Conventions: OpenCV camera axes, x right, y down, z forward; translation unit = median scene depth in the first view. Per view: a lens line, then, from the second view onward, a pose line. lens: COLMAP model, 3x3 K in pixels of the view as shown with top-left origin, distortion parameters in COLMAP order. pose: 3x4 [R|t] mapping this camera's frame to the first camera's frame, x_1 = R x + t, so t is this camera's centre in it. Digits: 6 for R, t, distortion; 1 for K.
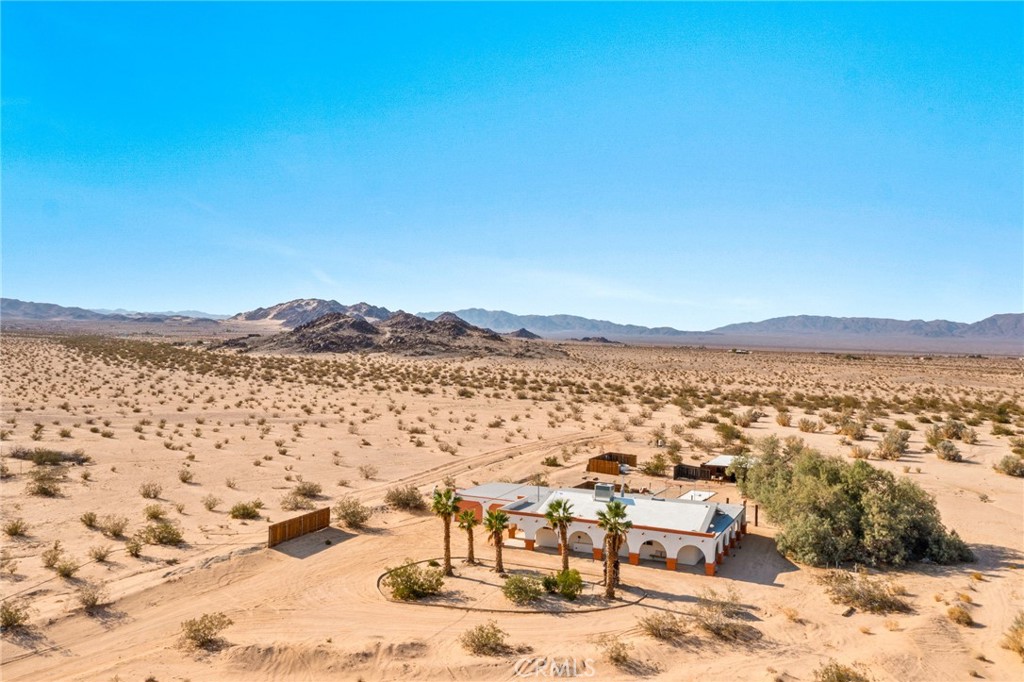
lens RADIAL K [[861.3, 0, 512.0], [0, 861.3, 341.0], [0, 0, 1]] dist [-0.006303, -0.001690]
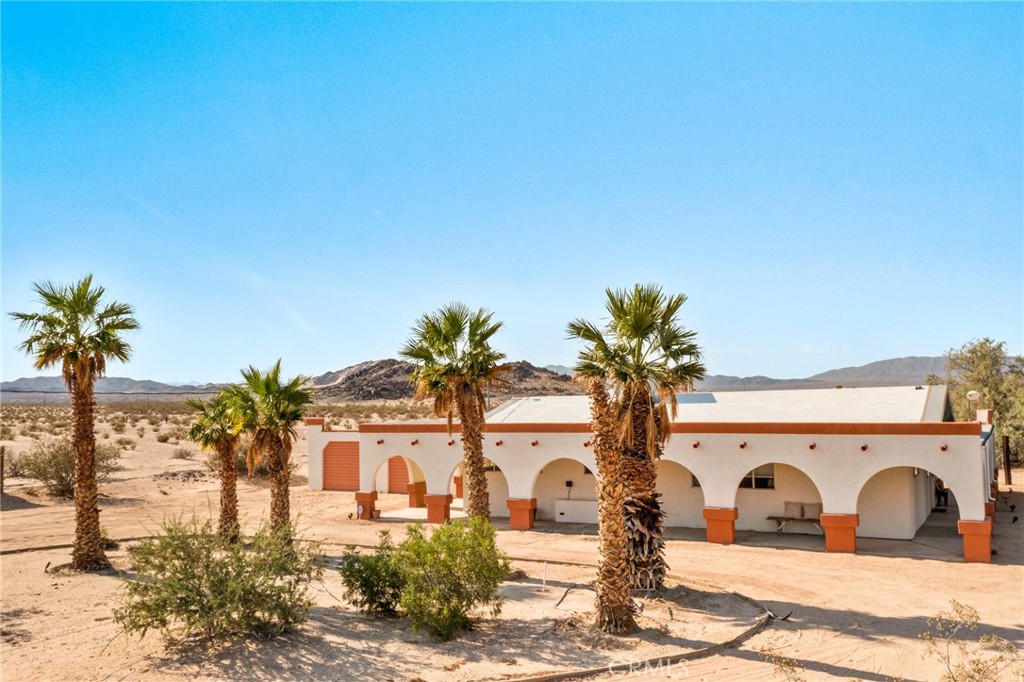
lens RADIAL K [[874.2, 0, 512.0], [0, 874.2, 341.0], [0, 0, 1]] dist [-0.005897, -0.003791]
pose [[0.994327, -0.047933, -0.094958, 0.016840], [0.040361, 0.995968, -0.080121, 0.035638], [0.098415, 0.075834, 0.992252, 0.112895]]
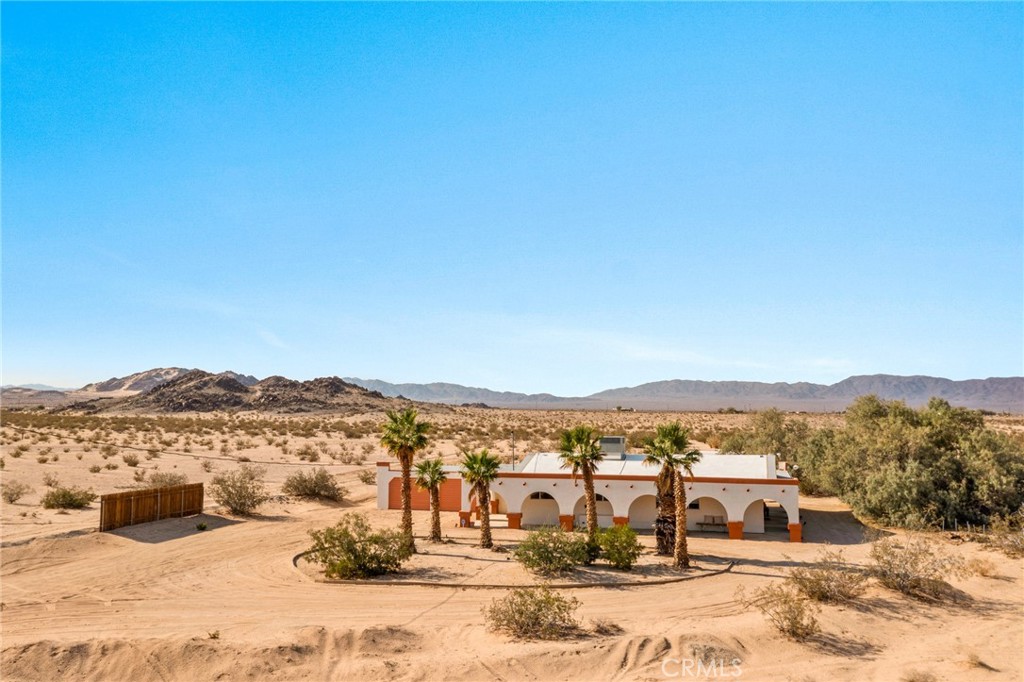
lens RADIAL K [[861.3, 0, 512.0], [0, 861.3, 341.0], [0, 0, 1]] dist [-0.006303, -0.001690]
pose [[0.988974, -0.008308, 0.147859, -0.014468], [0.021318, 0.996013, -0.086623, 0.028322], [-0.146550, 0.088819, 0.985208, 0.059790]]
